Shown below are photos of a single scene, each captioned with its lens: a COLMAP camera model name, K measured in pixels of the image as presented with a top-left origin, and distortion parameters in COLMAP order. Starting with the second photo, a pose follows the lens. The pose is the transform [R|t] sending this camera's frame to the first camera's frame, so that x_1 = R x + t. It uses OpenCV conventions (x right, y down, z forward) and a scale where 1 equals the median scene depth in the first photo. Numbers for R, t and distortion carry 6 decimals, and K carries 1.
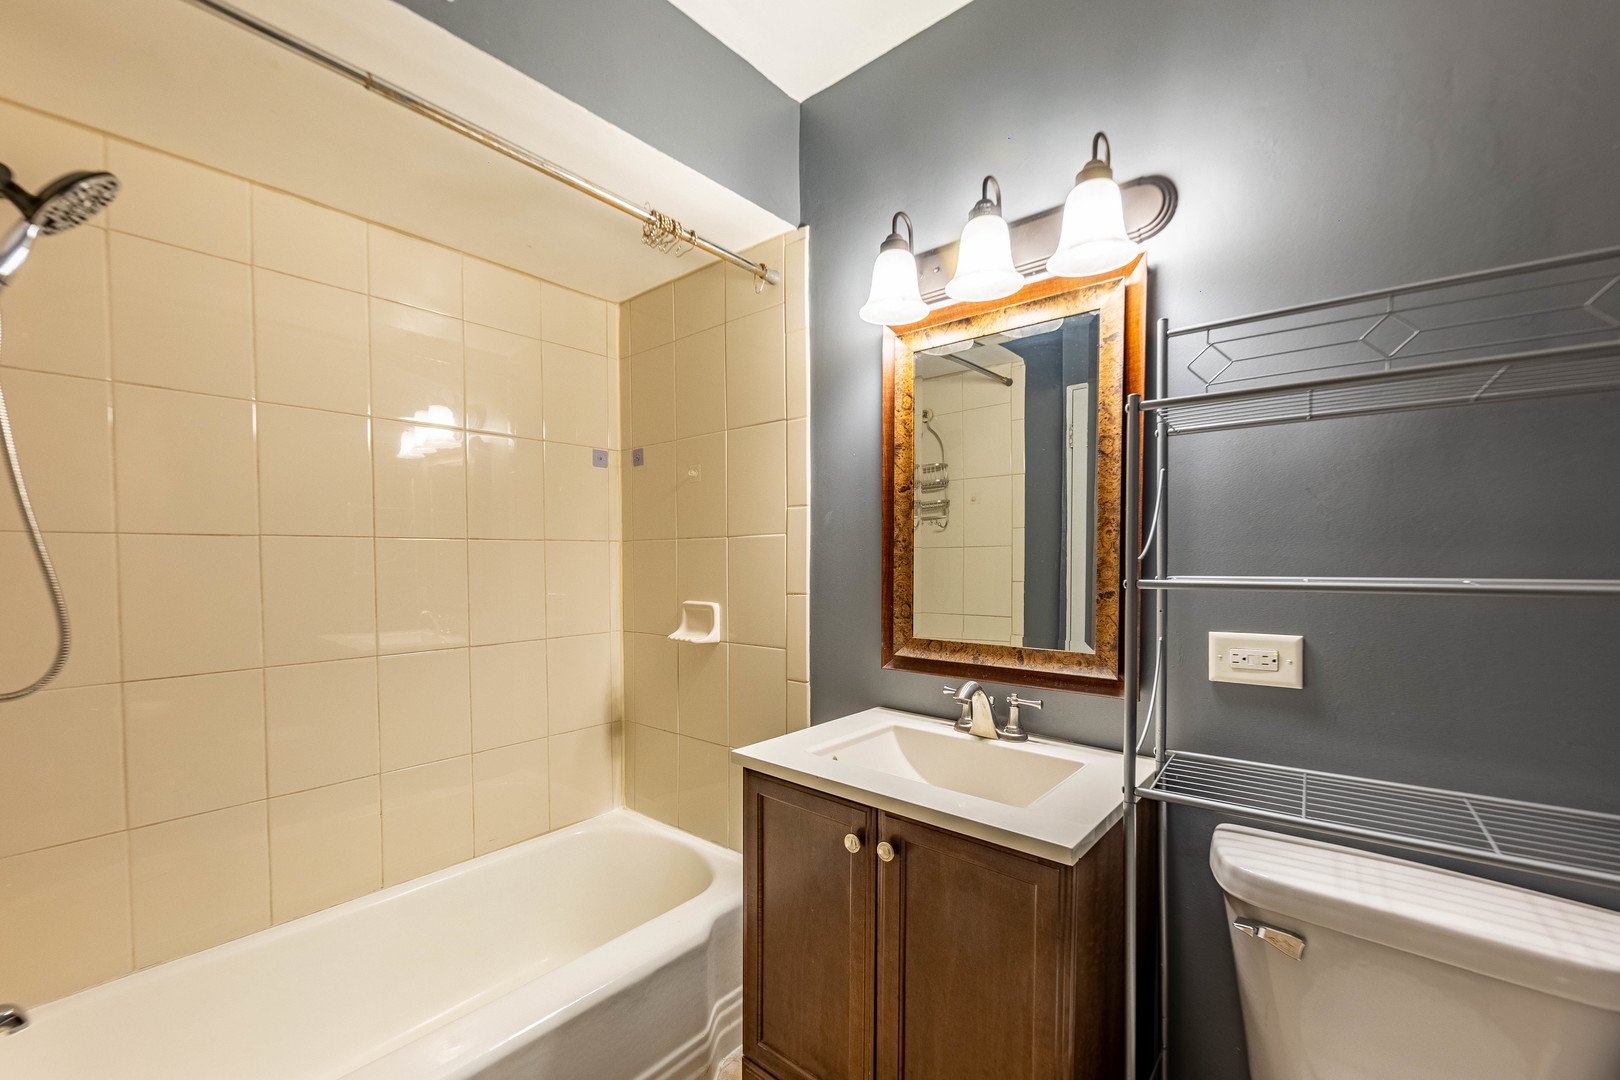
lens RADIAL K [[661.0, 0, 781.0], [0, 661.0, 570.7], [0, 0, 1]] dist [-0.002436, -0.001926]
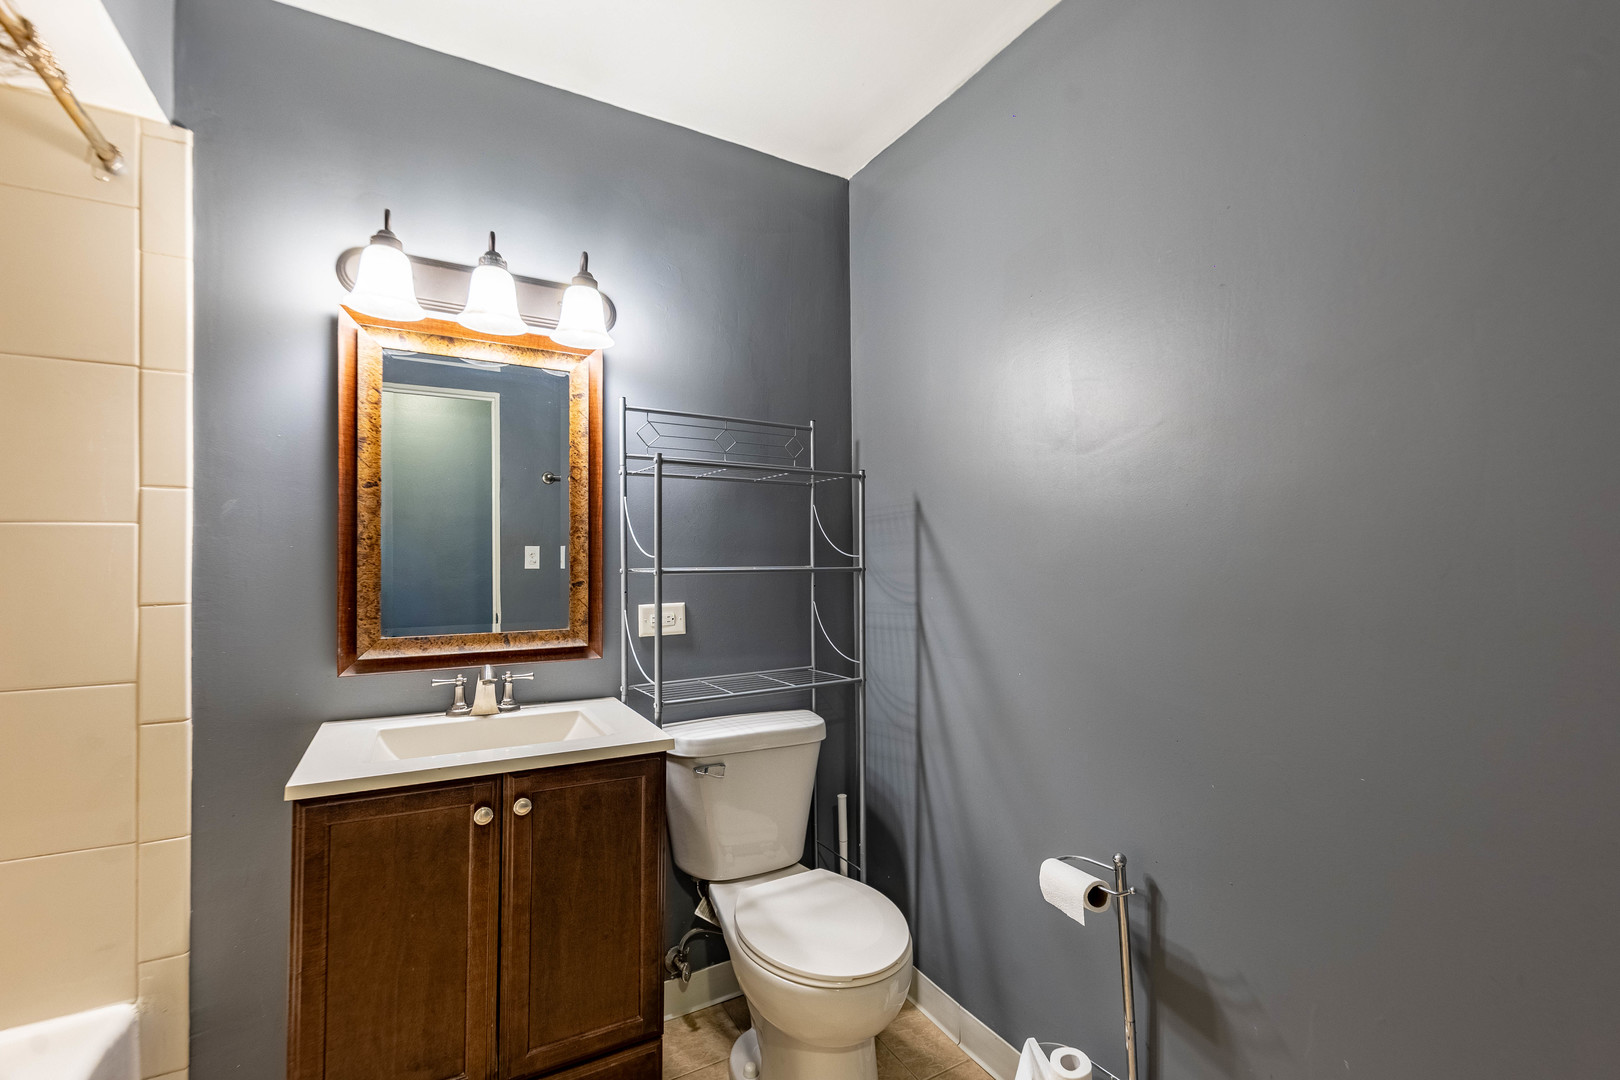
lens RADIAL K [[661.0, 0, 803.9], [0, 661.0, 545.5], [0, 0, 1]] dist [-0.002436, -0.001926]
pose [[0.348777, 0.023915, 0.936900, -0.569723], [0.020909, 0.999227, -0.033290, 0.011784], [-0.936972, 0.031201, 0.348008, 0.087953]]
